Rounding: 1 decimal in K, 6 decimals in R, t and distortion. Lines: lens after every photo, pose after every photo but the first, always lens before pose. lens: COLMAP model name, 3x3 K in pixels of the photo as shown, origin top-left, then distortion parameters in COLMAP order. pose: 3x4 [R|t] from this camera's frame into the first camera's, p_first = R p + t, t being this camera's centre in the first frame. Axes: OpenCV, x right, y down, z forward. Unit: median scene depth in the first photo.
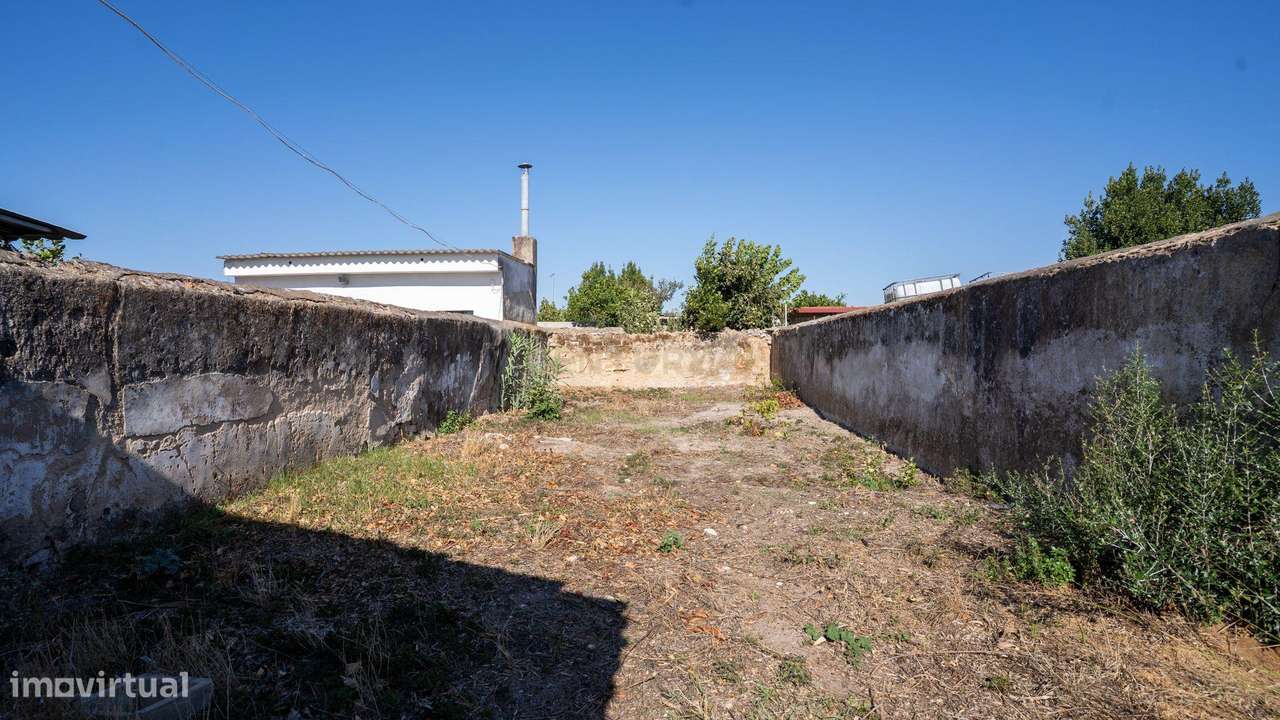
lens RADIAL K [[628.6, 0, 633.3], [0, 628.6, 351.6], [0, 0, 1]] dist [-0.085123, 0.043798]
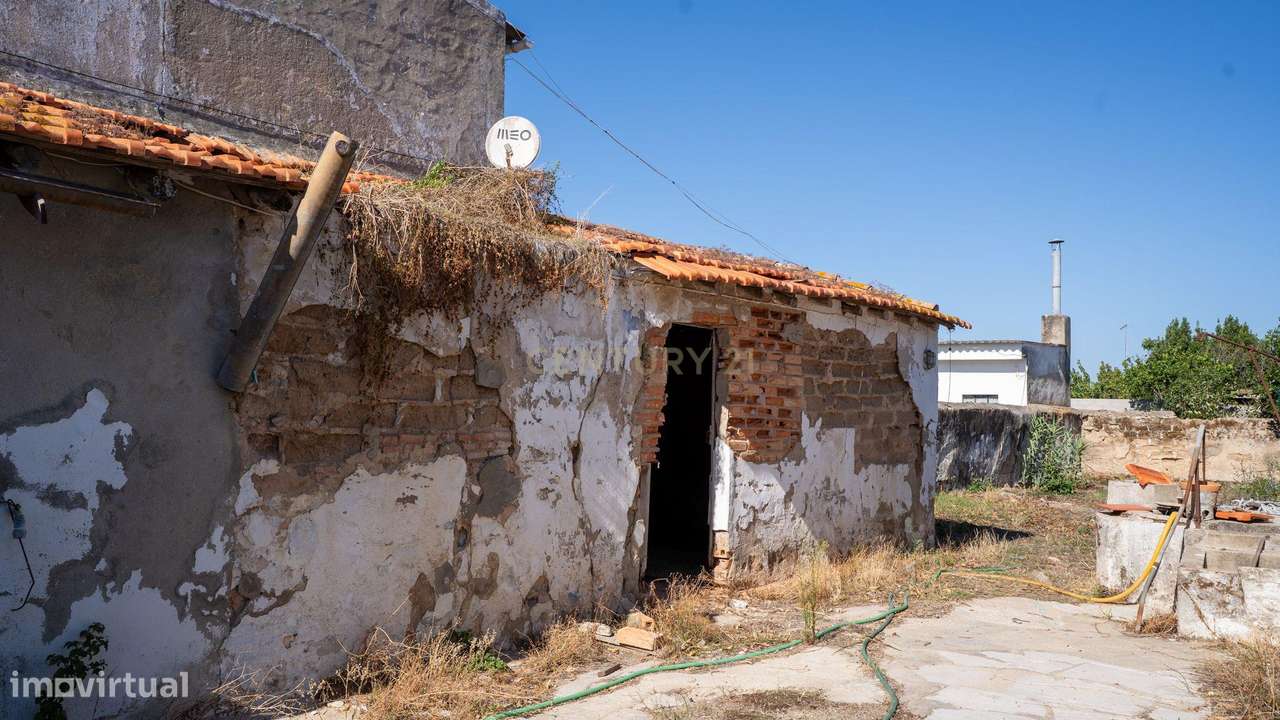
lens RADIAL K [[969.9, 0, 633.9], [0, 969.9, 368.5], [0, 0, 1]] dist [-0.003570, 0.052682]
pose [[0.811540, -0.005243, -0.584273, 0.364158], [-0.030183, 0.998248, -0.050882, -0.011393], [0.583517, 0.058928, 0.809960, -1.245602]]
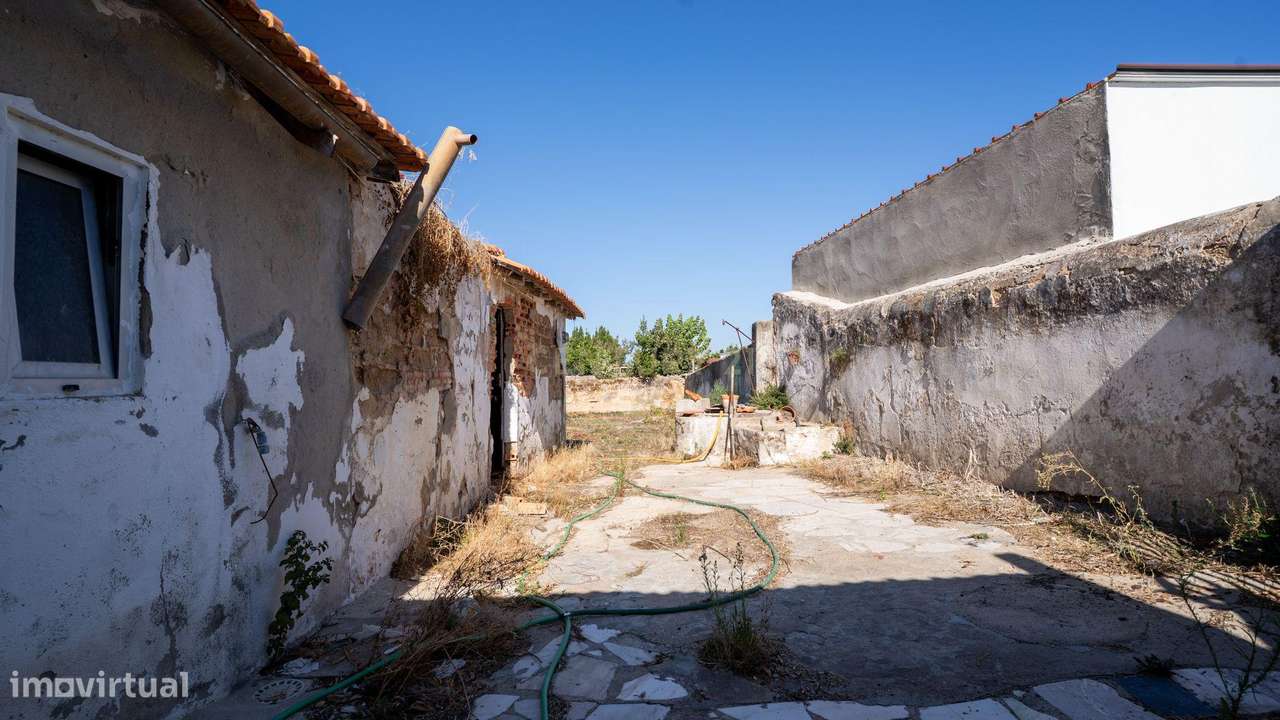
lens RADIAL K [[625.0, 0, 642.3], [0, 625.0, 353.9], [0, 0, 1]] dist [-0.029967, -0.000701]
pose [[0.998545, -0.016882, 0.051208, 0.051058], [0.020159, 0.997736, -0.064167, 0.025504], [-0.050009, 0.065106, 0.996624, -1.349559]]
